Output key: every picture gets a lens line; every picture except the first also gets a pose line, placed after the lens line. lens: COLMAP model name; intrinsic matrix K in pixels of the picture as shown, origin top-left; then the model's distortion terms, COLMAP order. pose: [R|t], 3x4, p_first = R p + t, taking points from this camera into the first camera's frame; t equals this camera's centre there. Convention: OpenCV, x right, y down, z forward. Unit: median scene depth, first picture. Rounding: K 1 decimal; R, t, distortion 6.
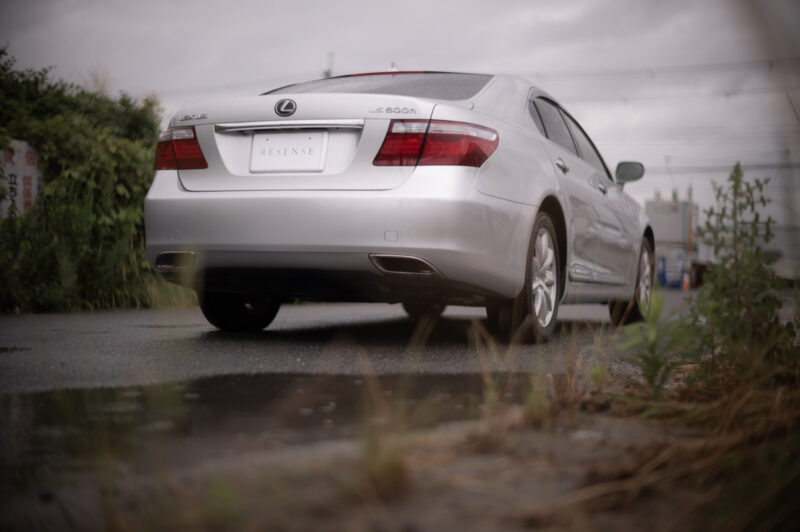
lens RADIAL K [[1190.8, 0, 400.7], [0, 1190.8, 264.6], [0, 0, 1]] dist [-0.074376, 0.000000]
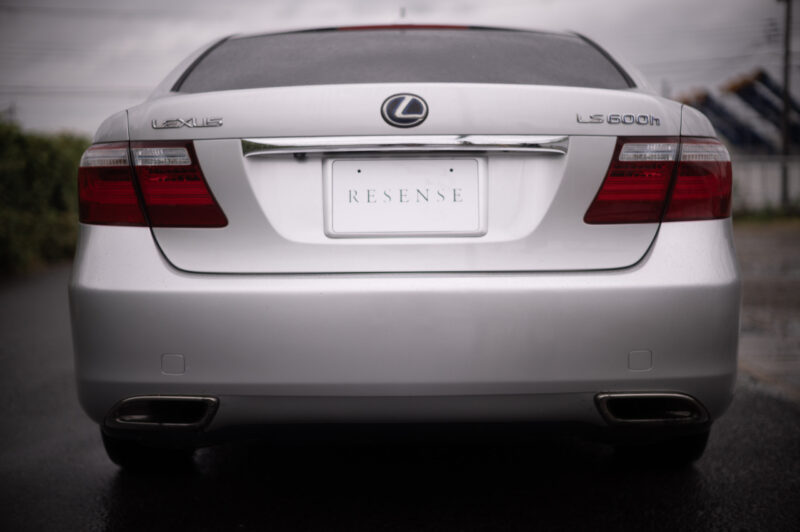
lens RADIAL K [[1190.8, 0, 399.0], [0, 1190.8, 267.3], [0, 0, 1]] dist [-0.074376, 0.000000]
pose [[0.932587, -0.049843, 0.357487, -0.284078], [0.023703, 0.996739, 0.077138, -0.104398], [-0.360165, -0.063465, 0.930727, 0.523556]]
